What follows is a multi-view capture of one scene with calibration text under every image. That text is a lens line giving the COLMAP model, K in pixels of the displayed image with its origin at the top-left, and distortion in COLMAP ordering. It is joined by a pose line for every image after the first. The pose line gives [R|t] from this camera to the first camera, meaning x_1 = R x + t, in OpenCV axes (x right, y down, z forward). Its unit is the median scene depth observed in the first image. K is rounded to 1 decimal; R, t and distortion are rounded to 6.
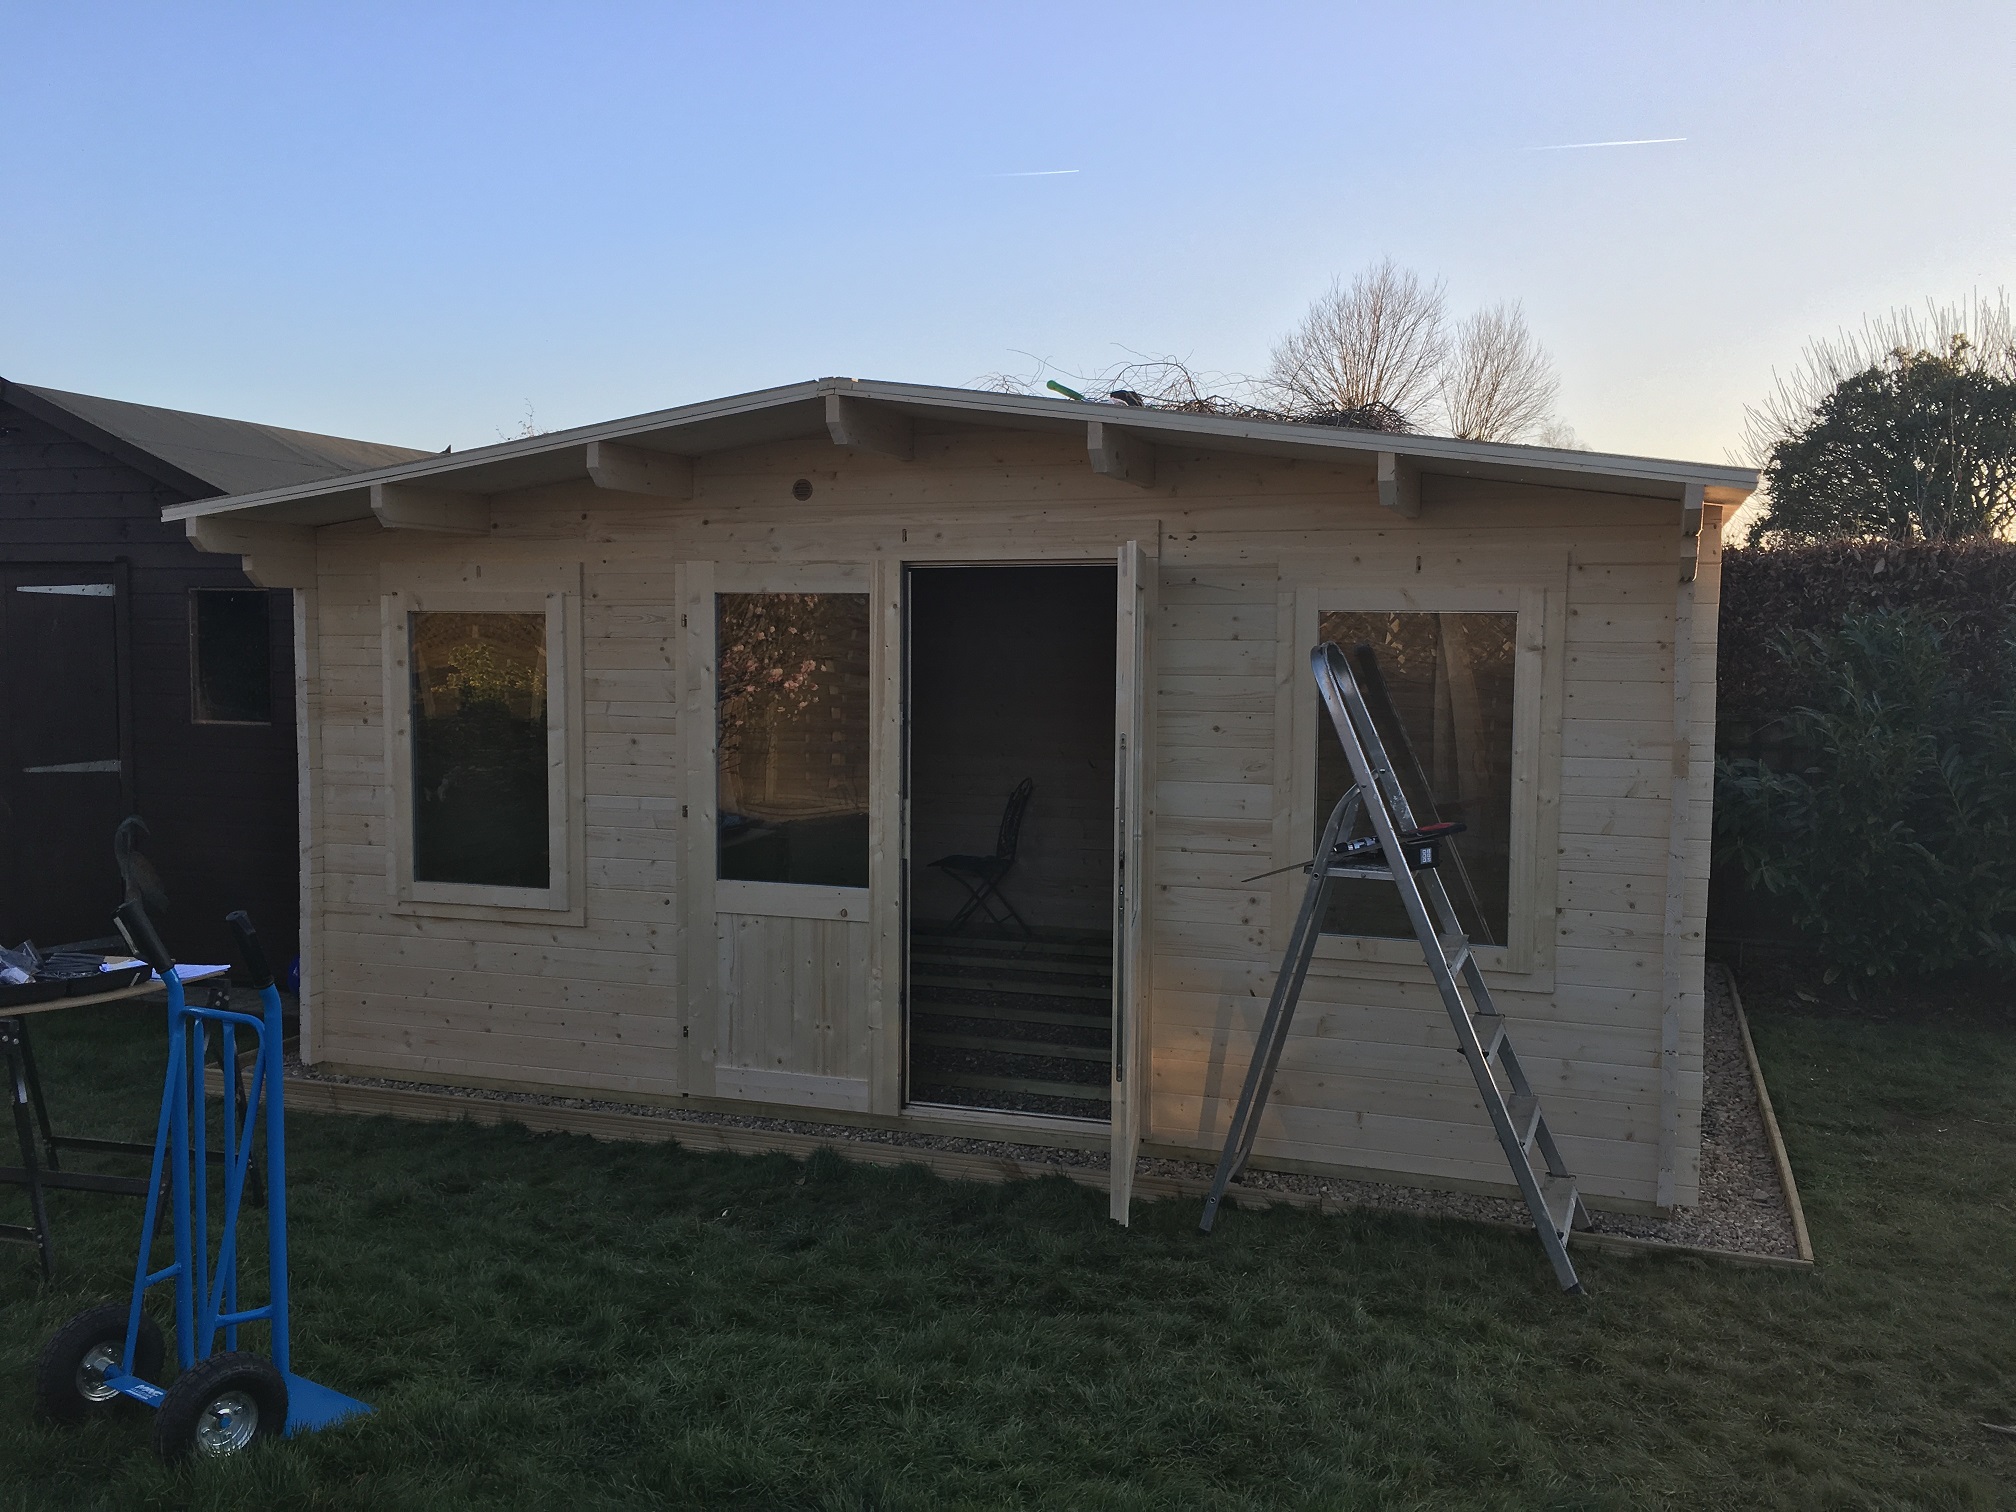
lens RADIAL K [[1734.0, 0, 1008.0], [0, 1734.0, 756.0], [0, 0, 1]] dist [0.096857, -0.137061]
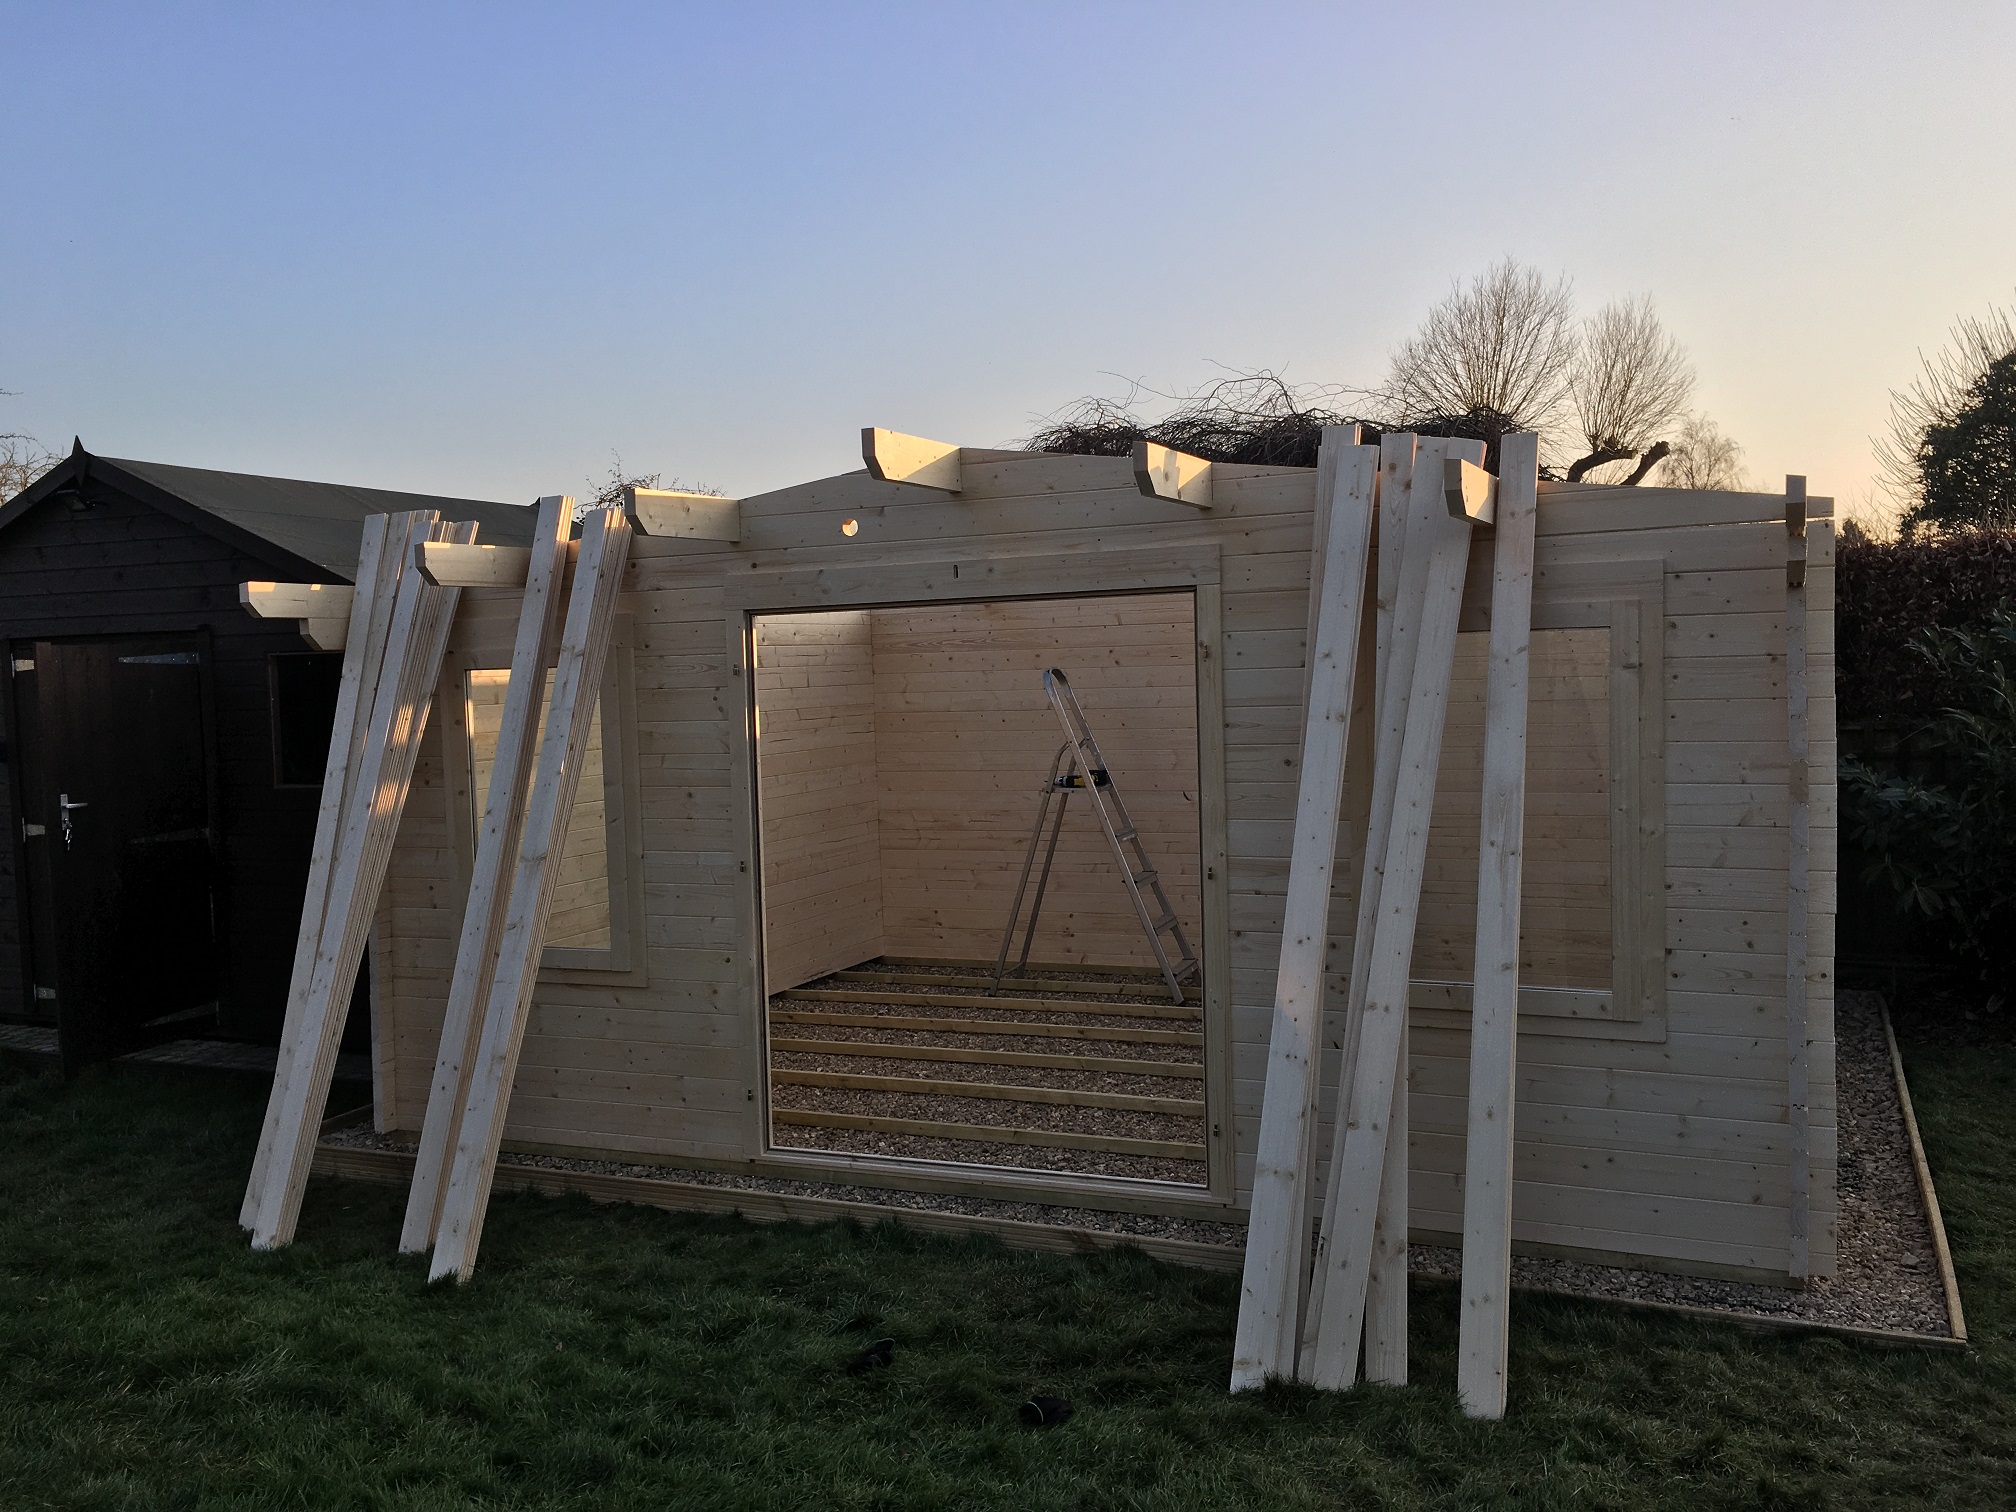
lens RADIAL K [[1734.0, 0, 1008.0], [0, 1734.0, 756.0], [0, 0, 1]] dist [0.096857, -0.137061]
pose [[0.996284, -0.034310, -0.078995, 0.038969], [0.033188, 0.999329, -0.015468, -0.009208], [0.079473, 0.012789, 0.996755, 0.047308]]
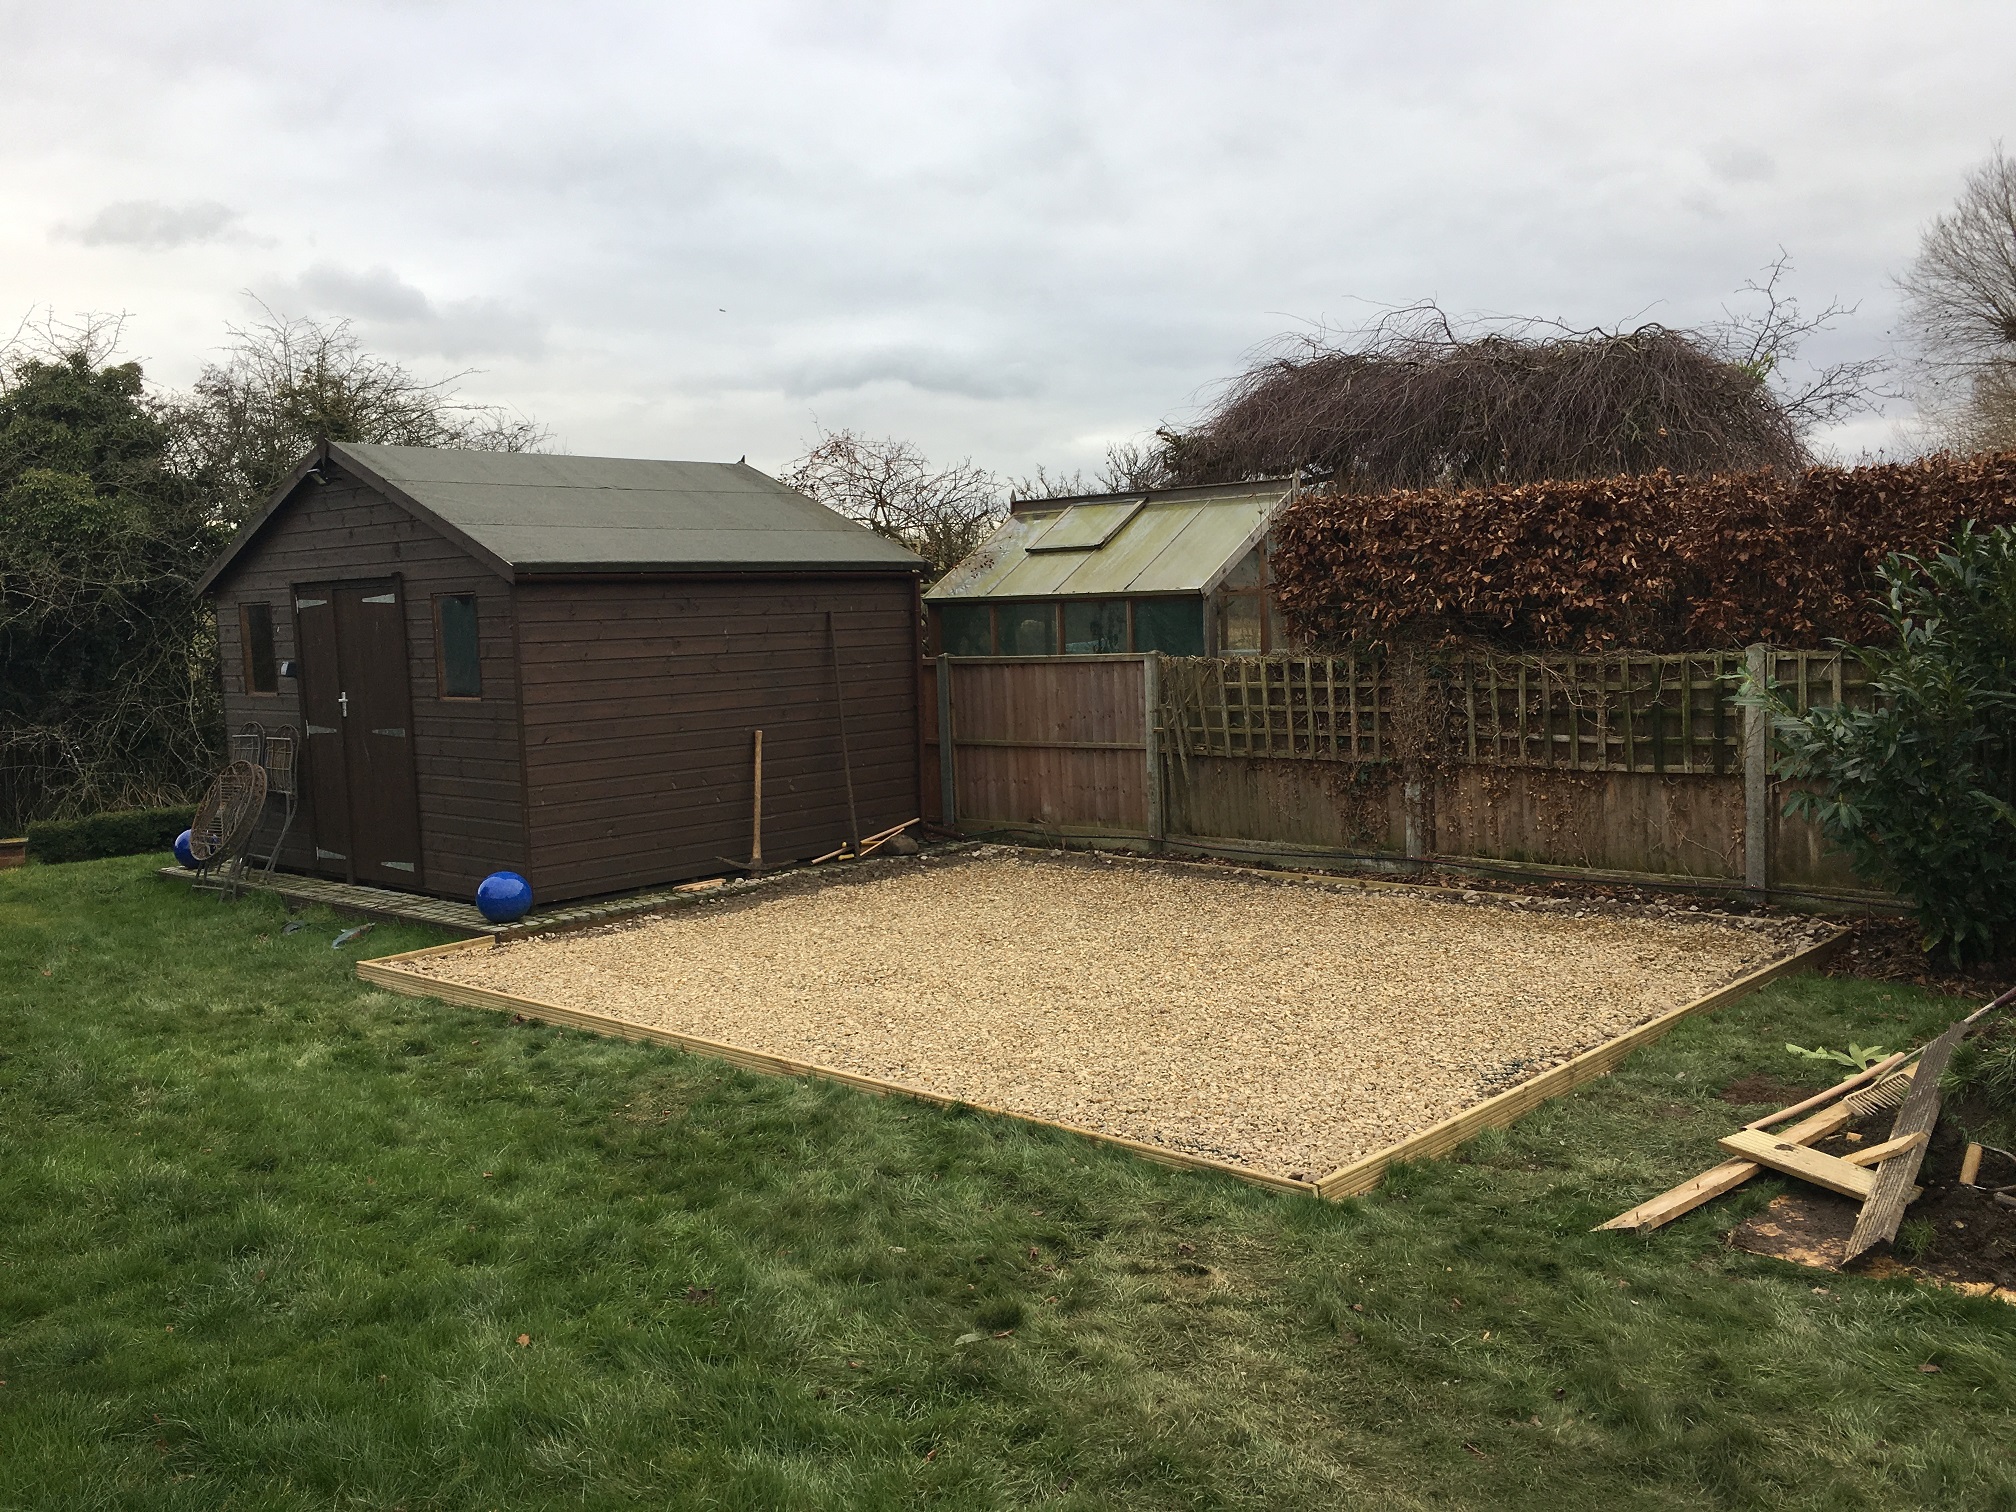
lens RADIAL K [[1758.6, 0, 1002.6], [0, 1758.6, 752.9], [0, 0, 1]] dist [0.103568, -0.159827]
pose [[0.915417, -0.009498, -0.402394, 0.535140], [0.017792, 0.999699, 0.016880, 0.007070], [0.402112, -0.022612, 0.915311, -0.023823]]
